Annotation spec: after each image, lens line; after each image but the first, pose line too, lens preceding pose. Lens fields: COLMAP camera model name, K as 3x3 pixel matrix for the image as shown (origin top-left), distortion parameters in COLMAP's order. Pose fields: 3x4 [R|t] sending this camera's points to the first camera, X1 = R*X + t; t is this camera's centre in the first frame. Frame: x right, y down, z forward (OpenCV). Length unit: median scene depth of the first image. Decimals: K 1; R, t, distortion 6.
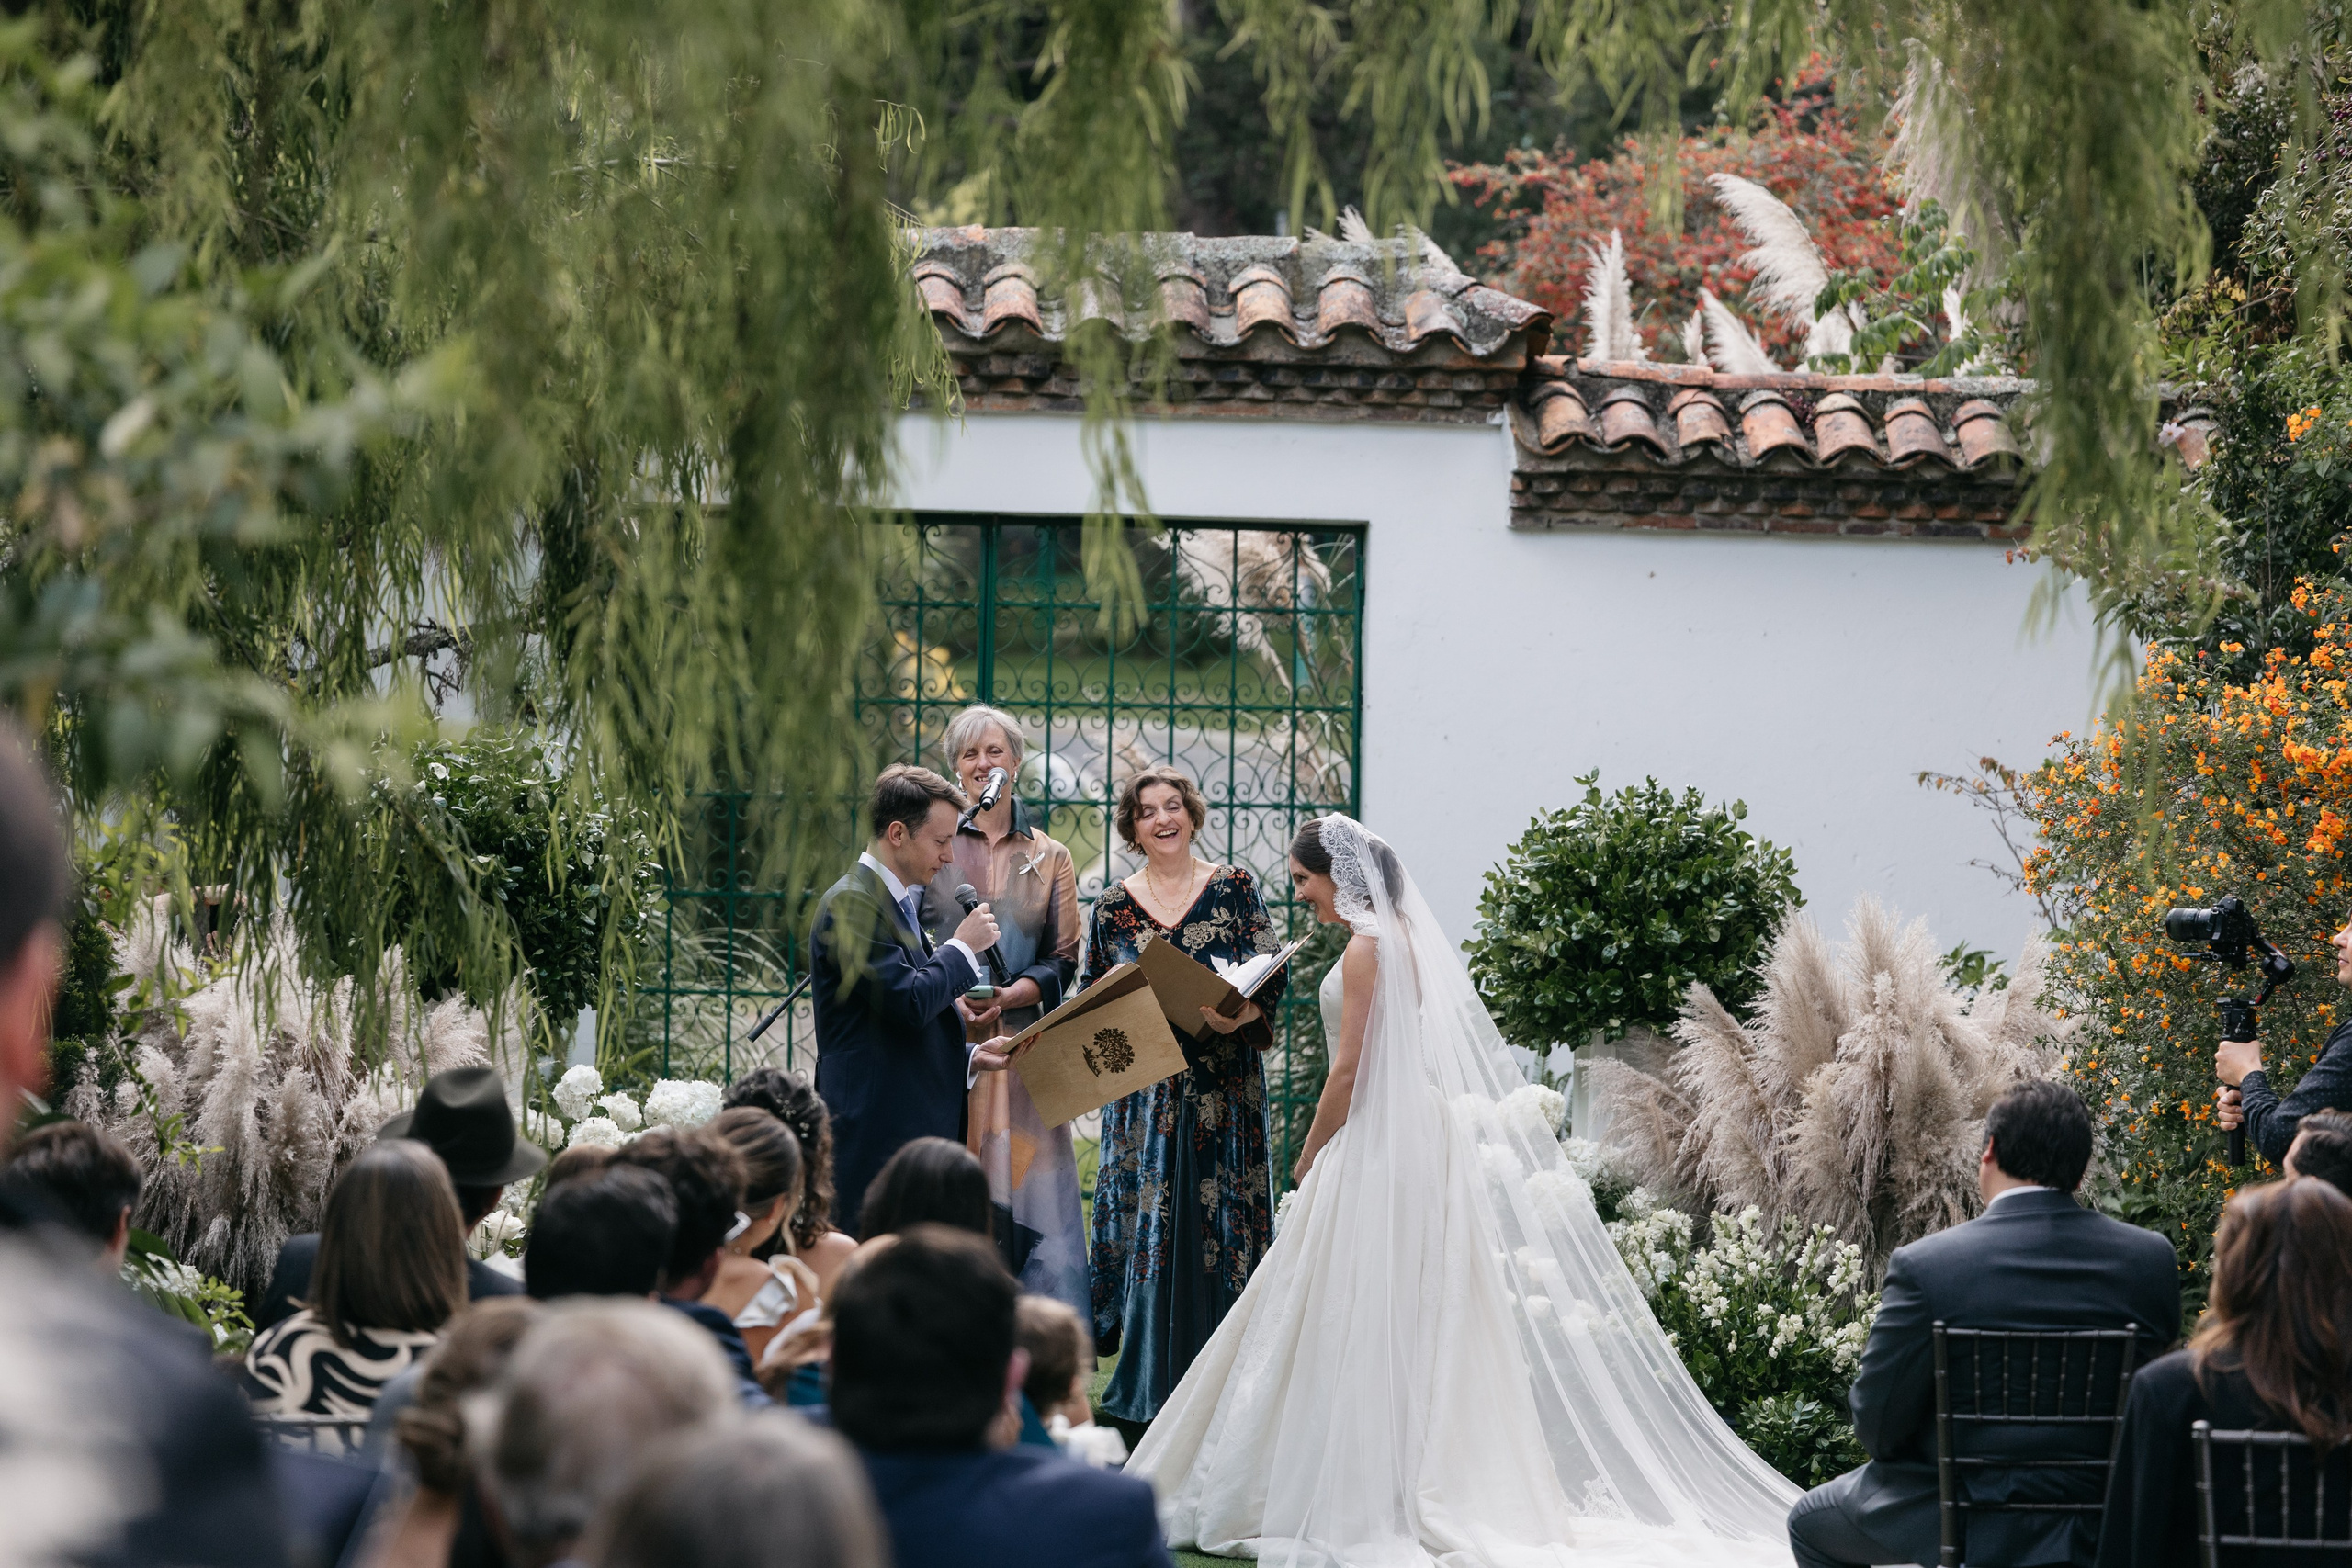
lens RADIAL K [[6188.7, 0, 1176.0], [0, 6188.7, 784.0], [0, 0, 1]] dist [-0.945442, 25.690695]
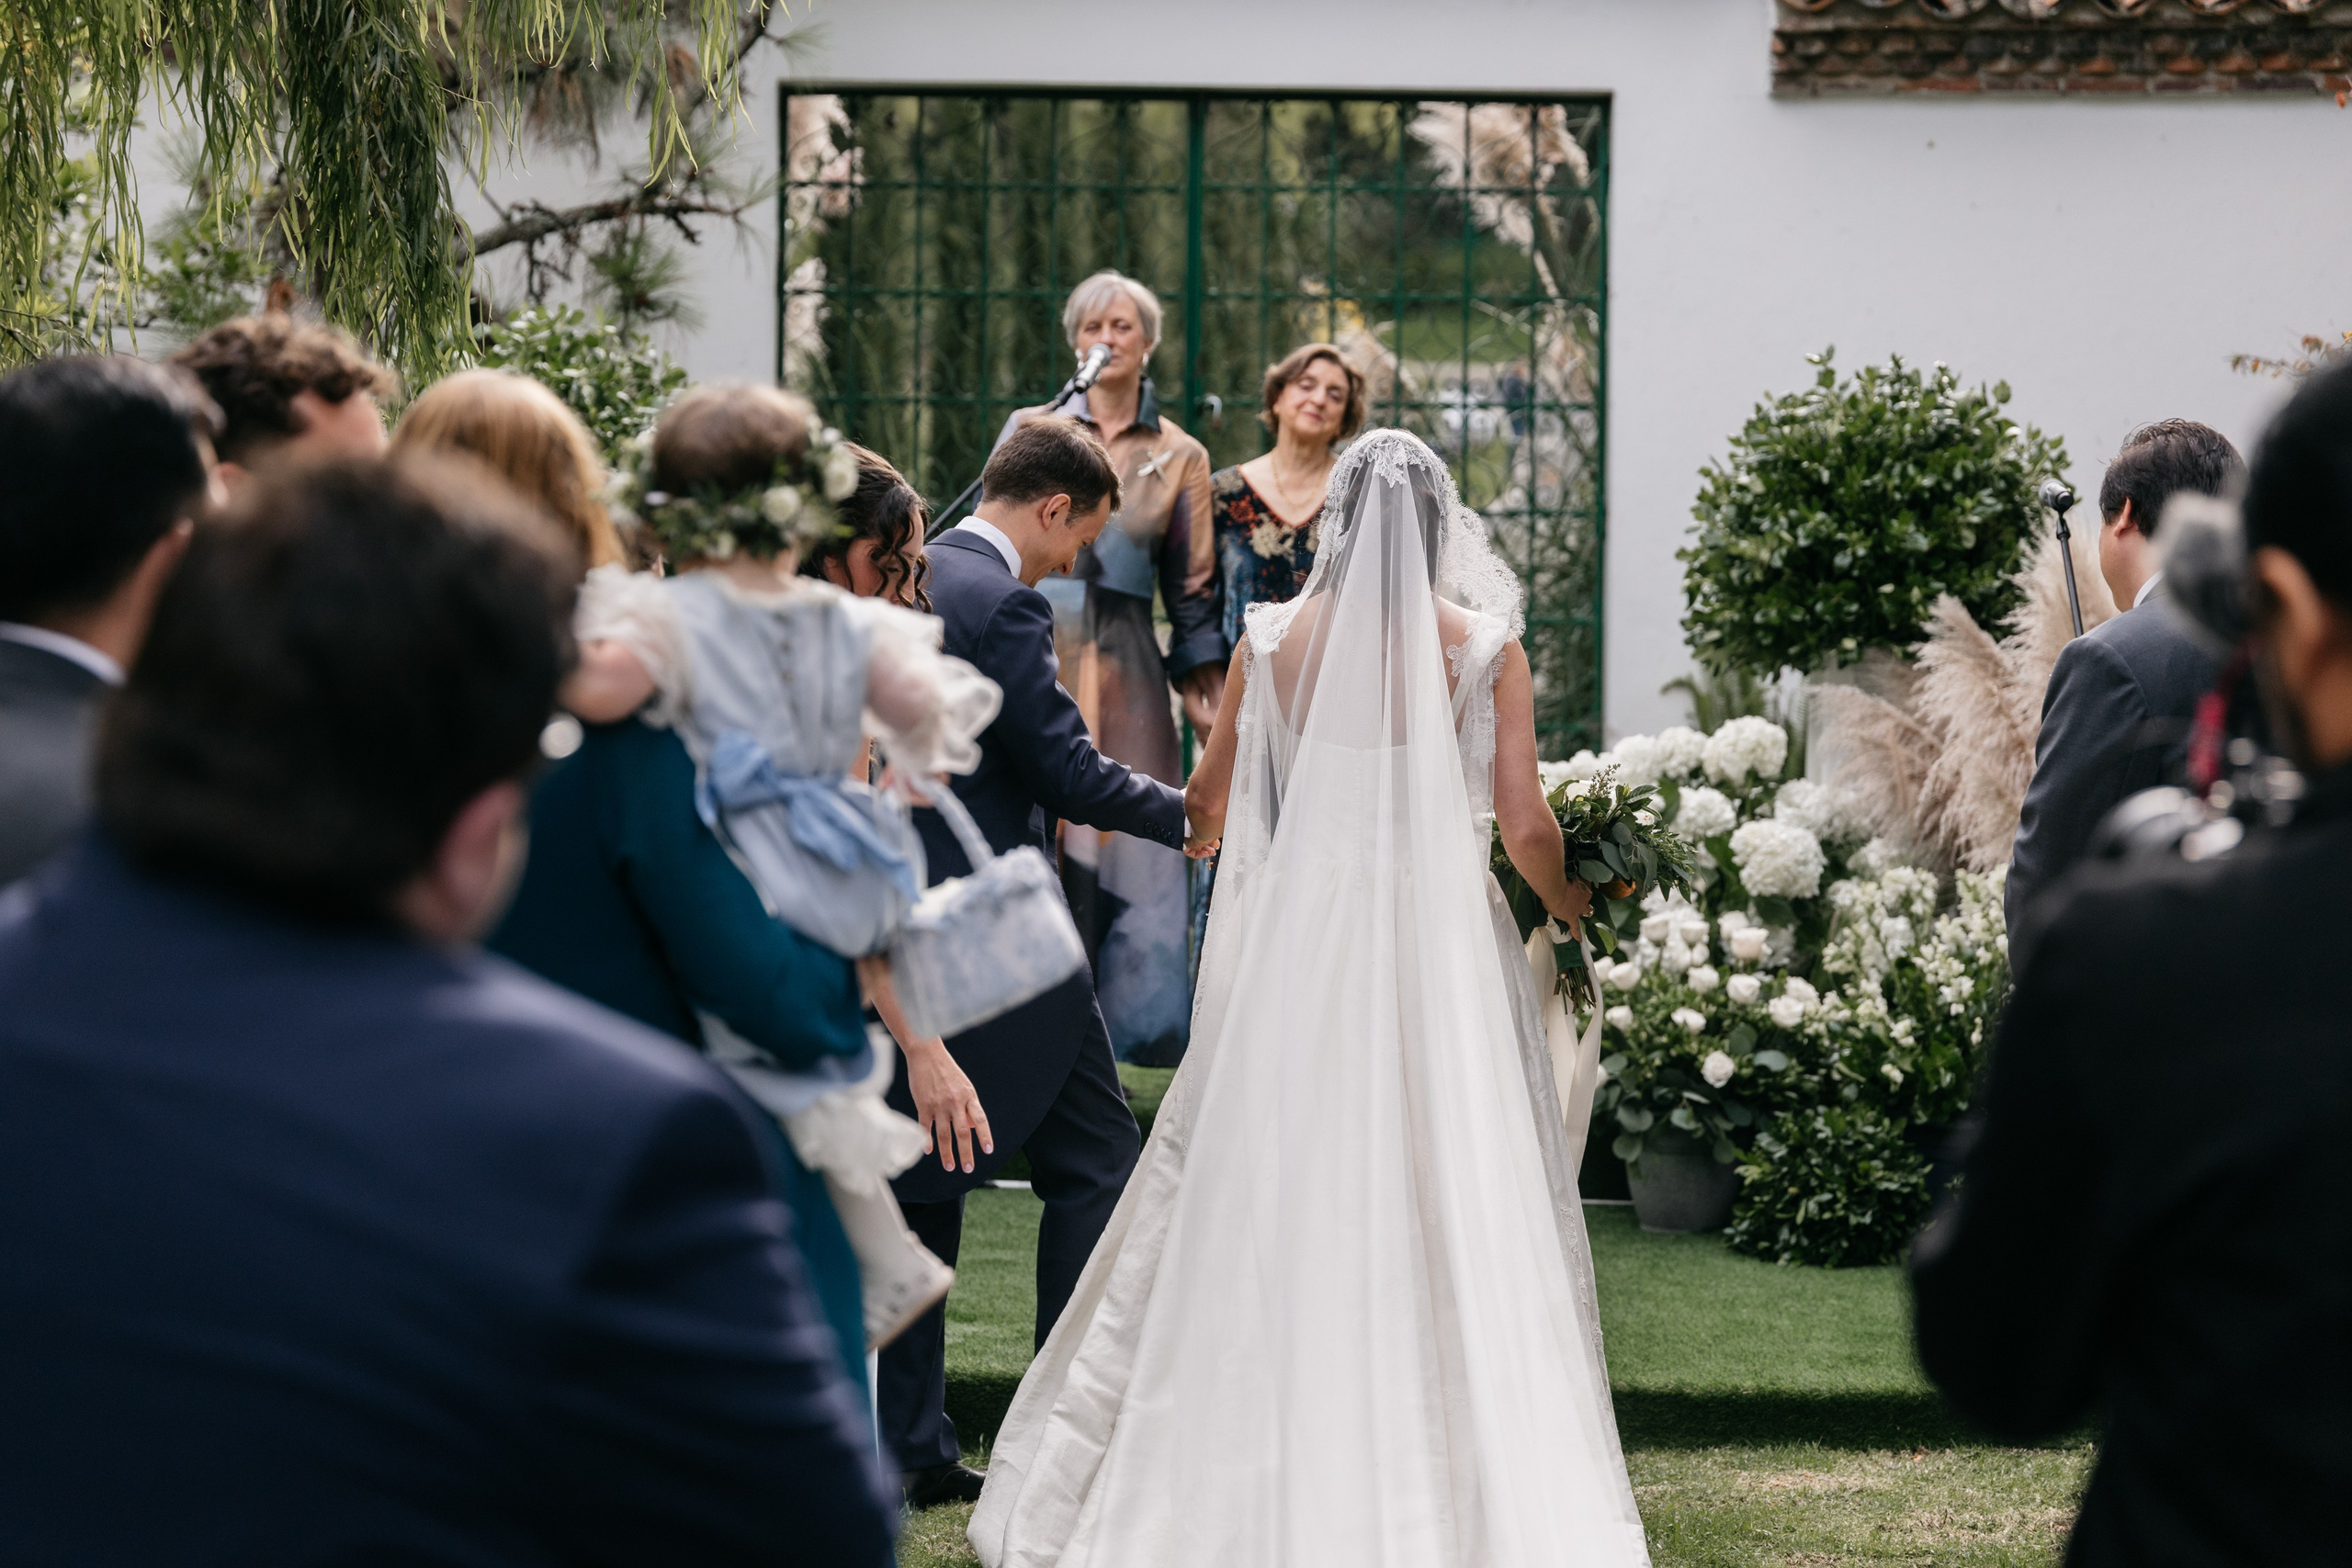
lens RADIAL K [[5602.1, 0, 1176.0], [0, 5602.1, 784.0], [0, 0, 1]] dist [-0.410645, 9.363774]
pose [[0.997235, -0.005403, -0.074115, 0.034920], [0.010102, 0.997951, 0.063179, 0.008414], [0.073621, -0.063753, 0.995246, 0.222563]]
